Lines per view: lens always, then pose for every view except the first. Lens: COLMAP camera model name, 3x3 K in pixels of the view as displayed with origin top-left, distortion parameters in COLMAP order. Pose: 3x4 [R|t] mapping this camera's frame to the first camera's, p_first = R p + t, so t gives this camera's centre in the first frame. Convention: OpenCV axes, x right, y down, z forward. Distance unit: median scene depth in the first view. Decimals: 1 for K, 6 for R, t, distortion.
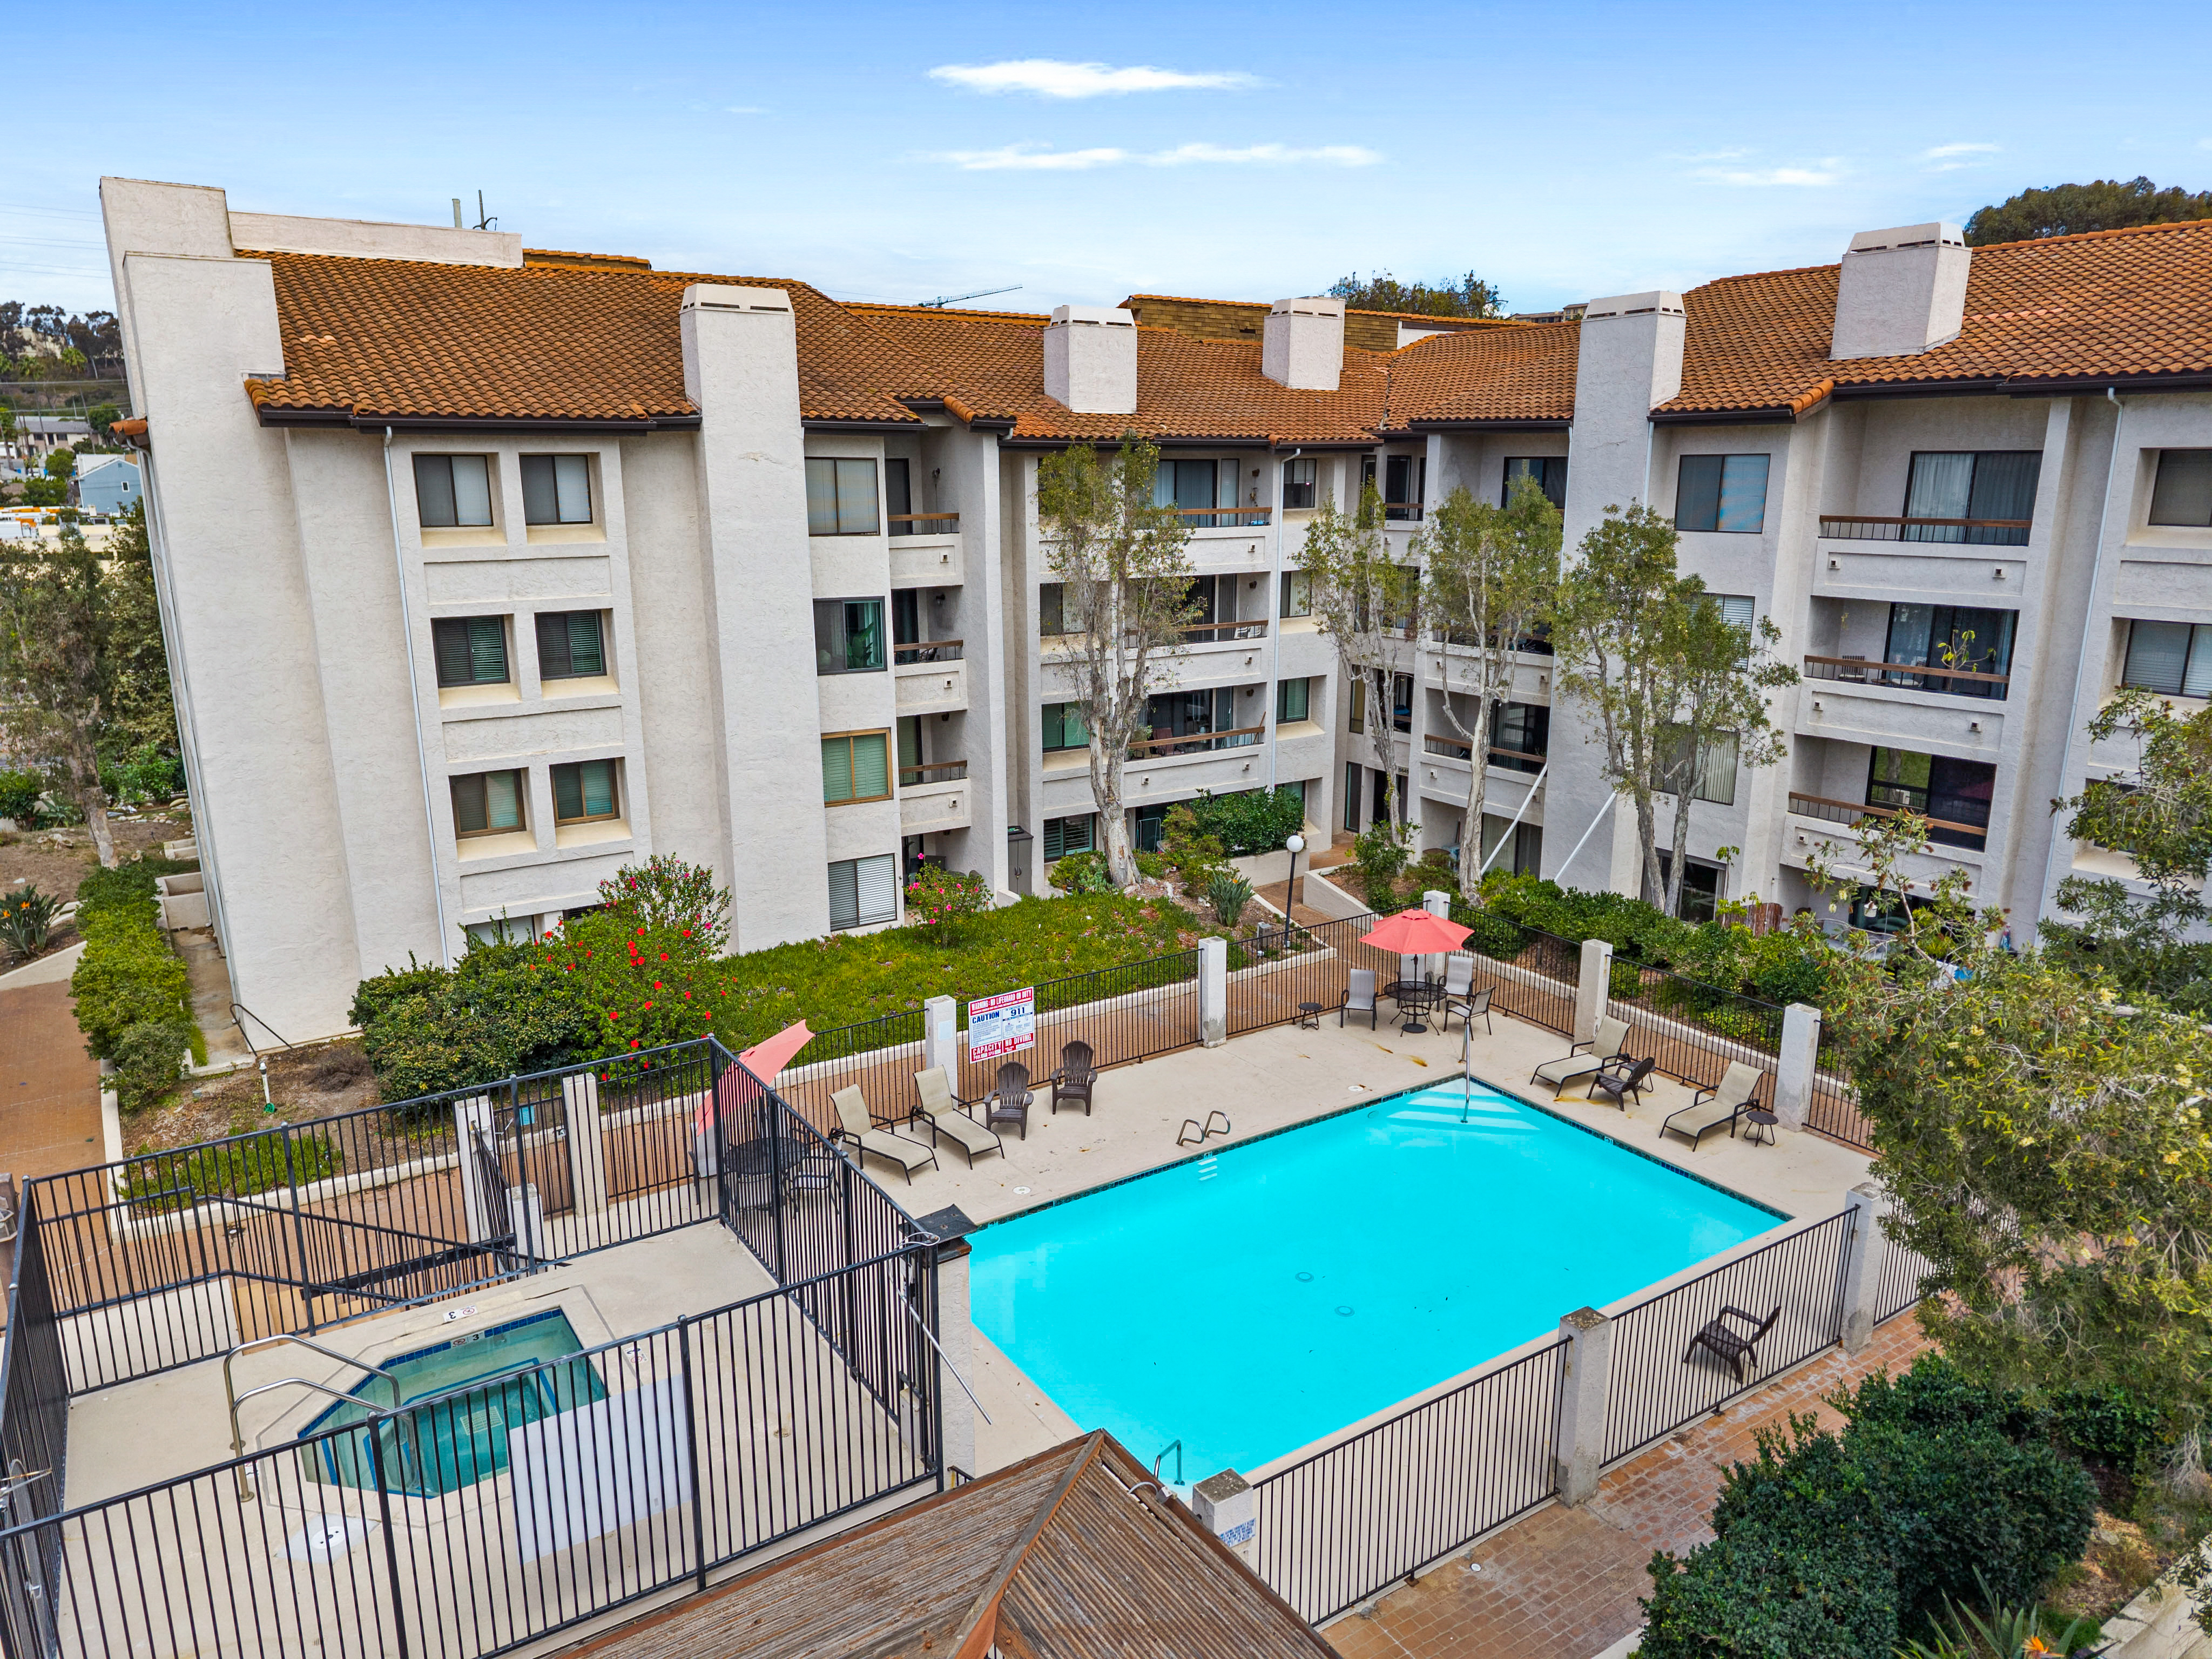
lens RADIAL K [[1546.3, 0, 1167.5], [0, 1546.3, 828.7], [0, 0, 1]] dist [0.146440, -0.156657]
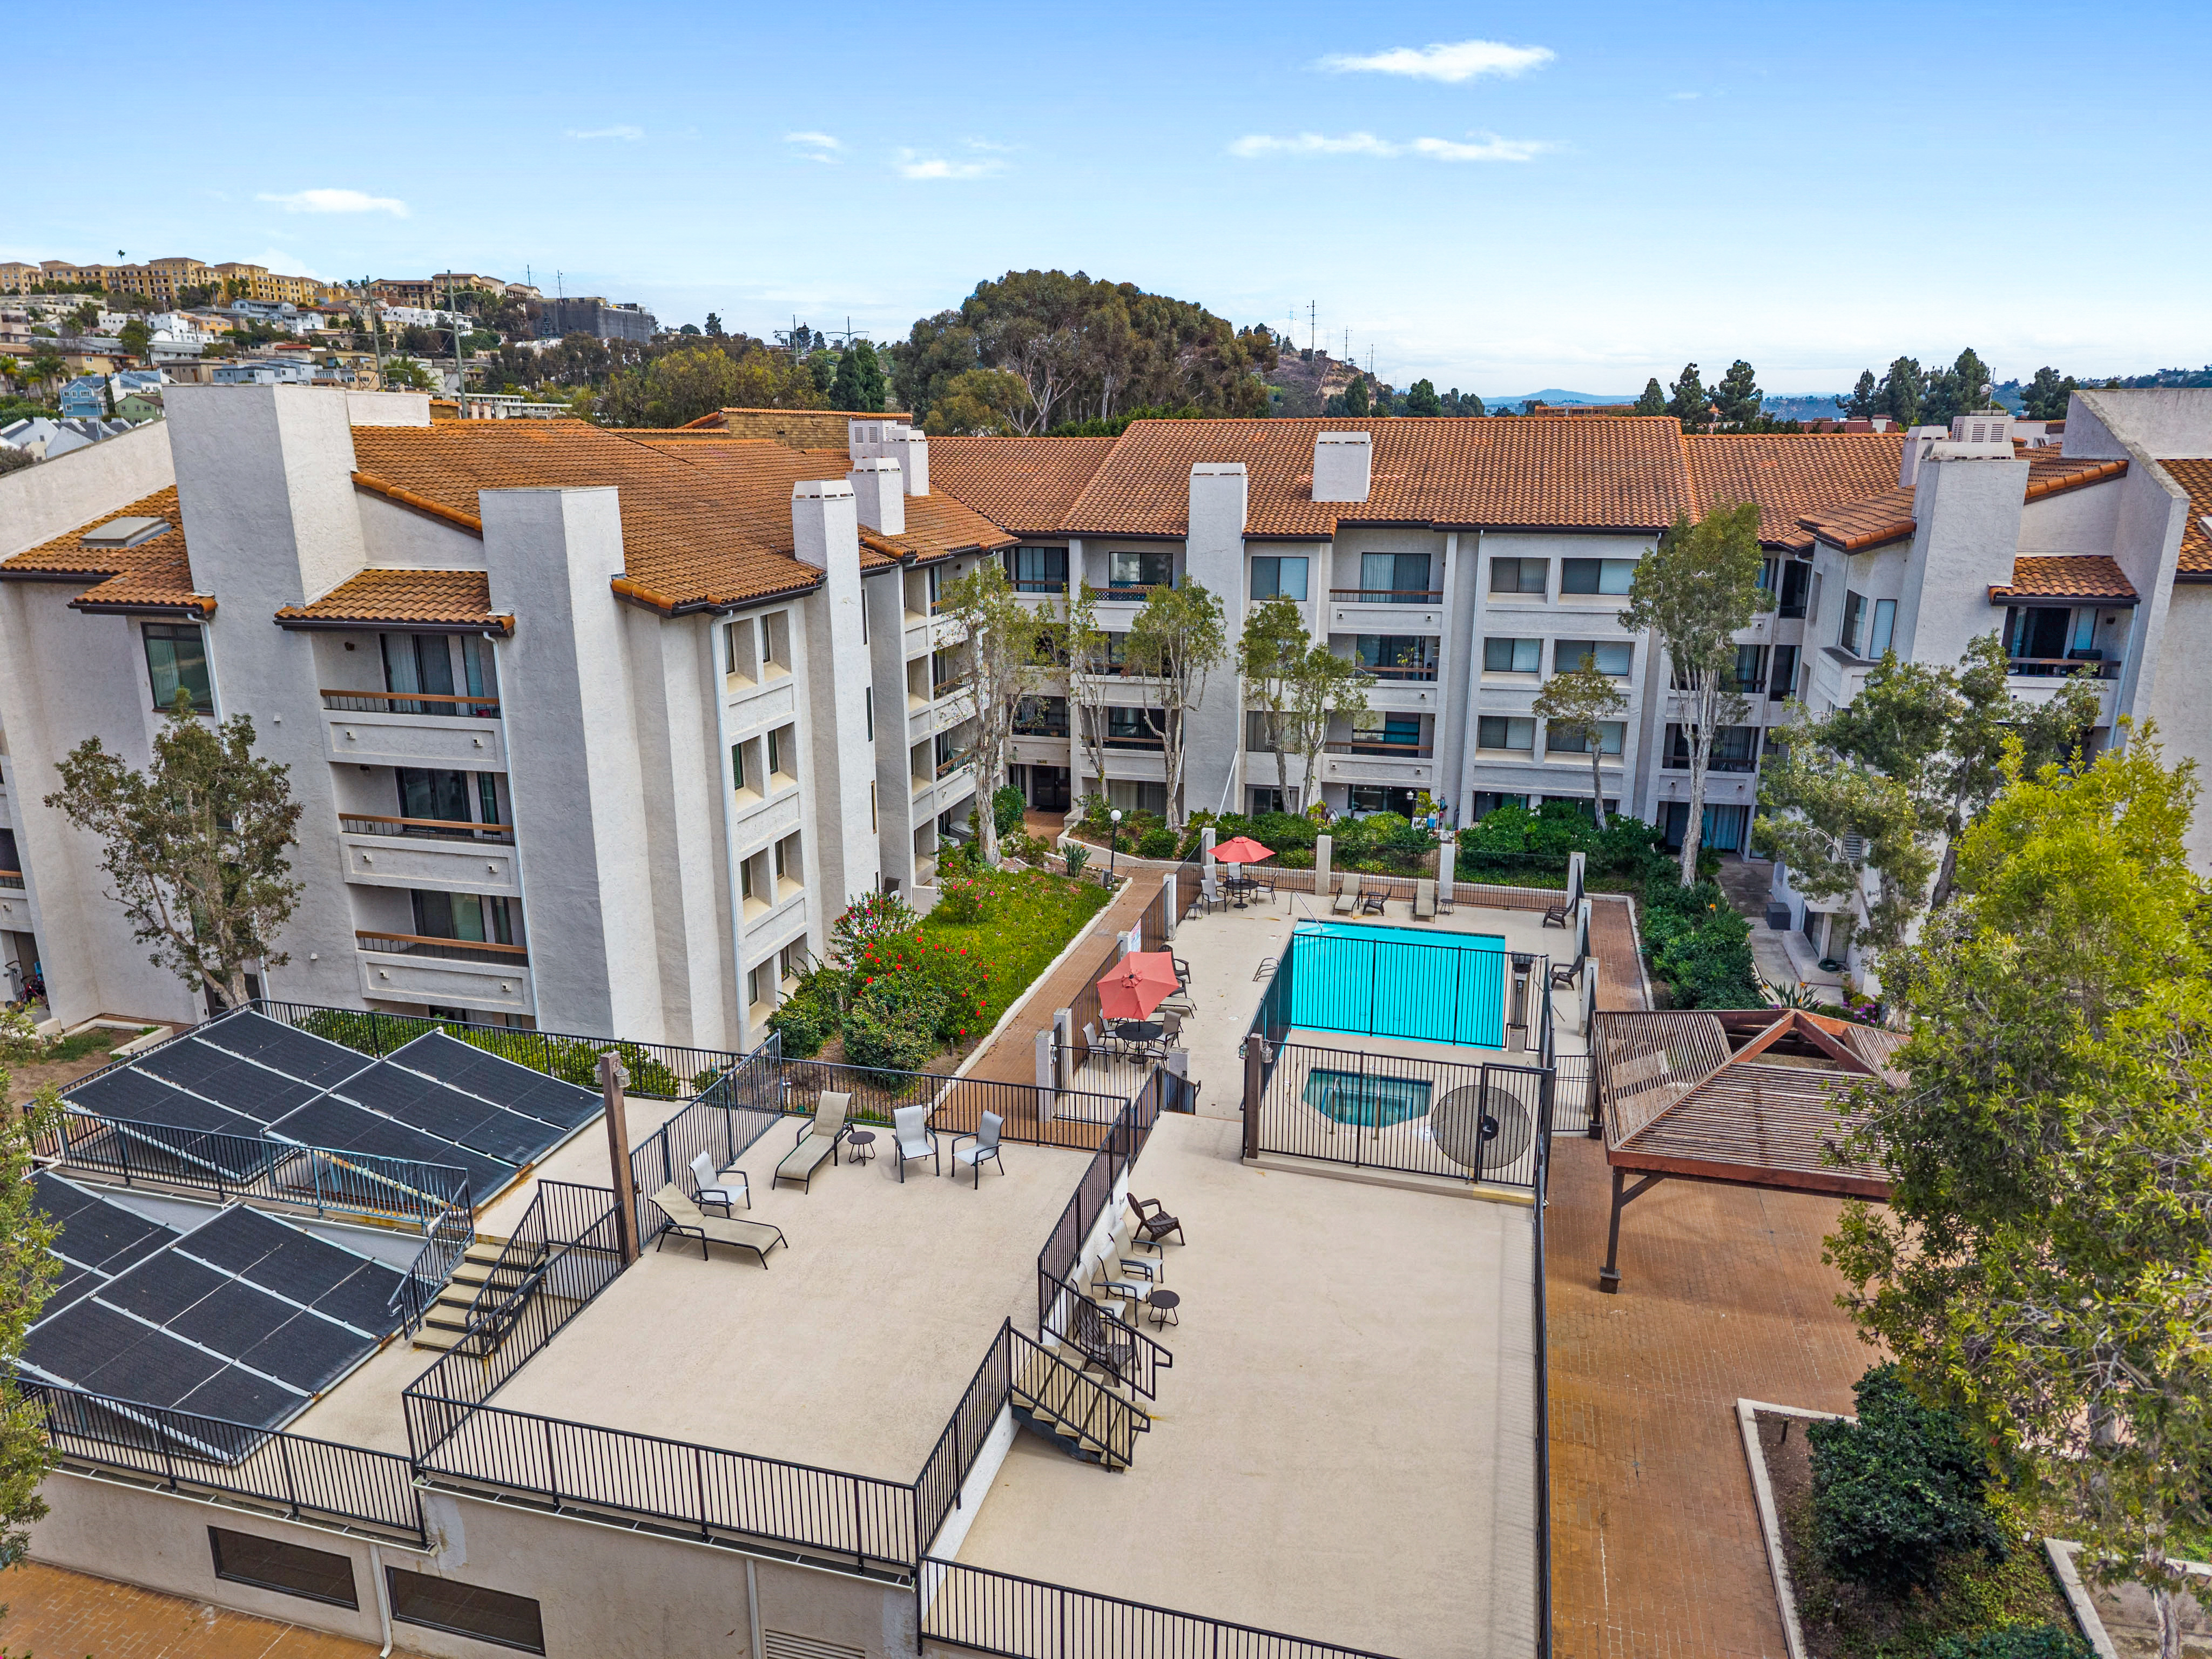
lens RADIAL K [[1546.3, 0, 1167.5], [0, 1546.3, 828.7], [0, 0, 1]] dist [0.146440, -0.156657]
pose [[0.738715, -0.167870, 0.652779, -1.024016], [0.151064, 0.985086, 0.082376, -0.110229], [-0.656871, 0.037759, 0.753057, -0.236288]]
